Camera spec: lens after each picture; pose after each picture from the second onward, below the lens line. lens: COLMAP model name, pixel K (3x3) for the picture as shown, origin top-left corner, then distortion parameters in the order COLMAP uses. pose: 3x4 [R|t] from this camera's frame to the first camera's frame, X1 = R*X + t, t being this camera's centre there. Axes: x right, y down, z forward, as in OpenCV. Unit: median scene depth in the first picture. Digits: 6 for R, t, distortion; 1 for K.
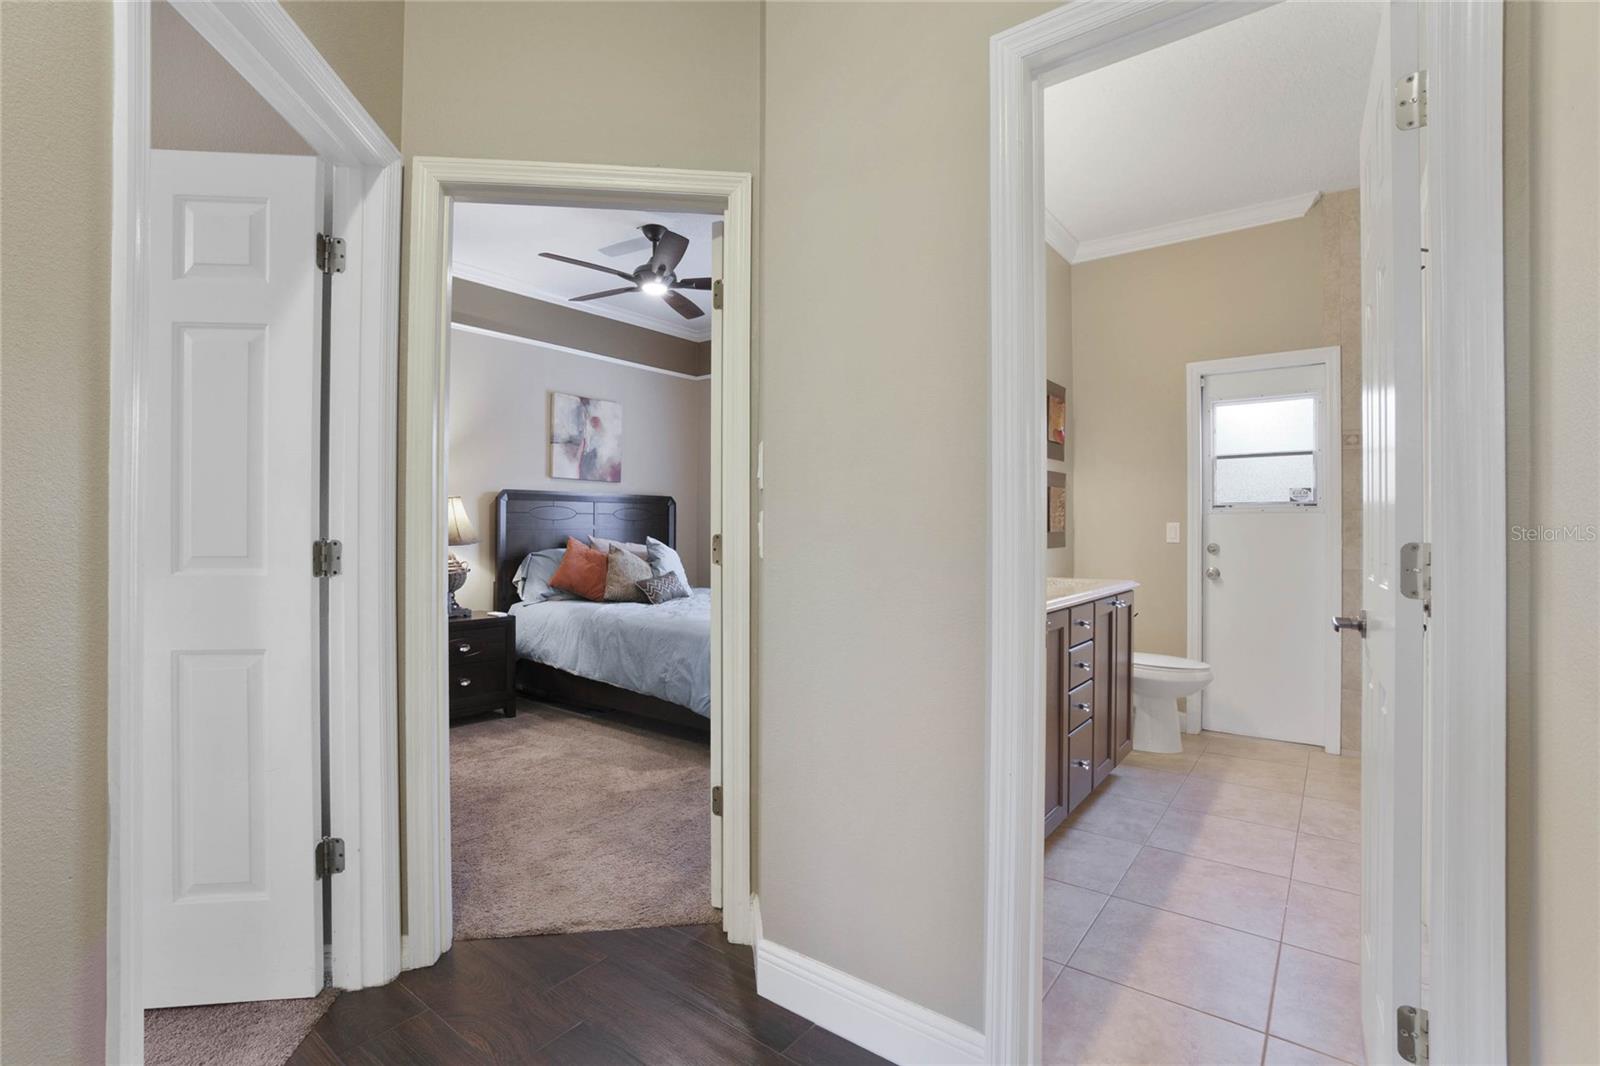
lens RADIAL K [[725.2, 0, 797.8], [0, 725.2, 532.3], [0, 0, 1]] dist [-0.063842, 0.021569]
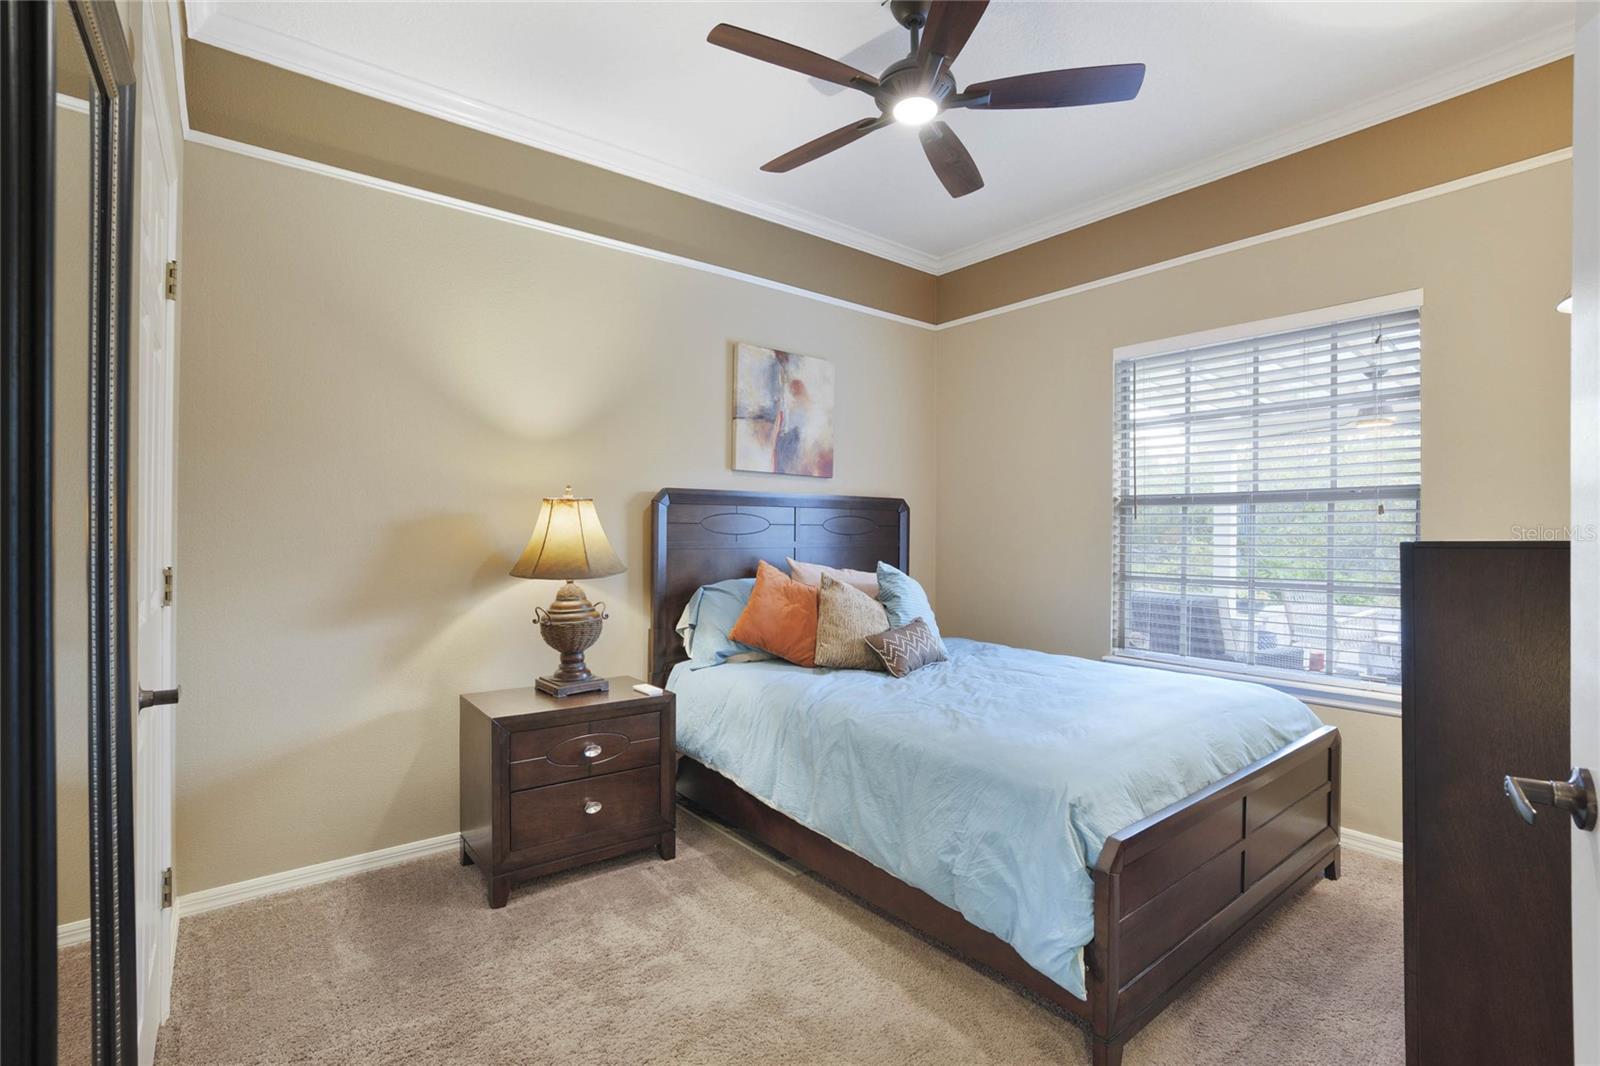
lens RADIAL K [[730.4, 0, 807.4], [0, 730.4, 532.7], [0, 0, 1]] dist [-0.066958, 0.023173]
pose [[0.972964, 0.001337, -0.230951, -0.127201], [-0.002768, 0.999979, -0.005875, -0.015998], [0.230939, 0.006355, 0.972948, 0.381020]]
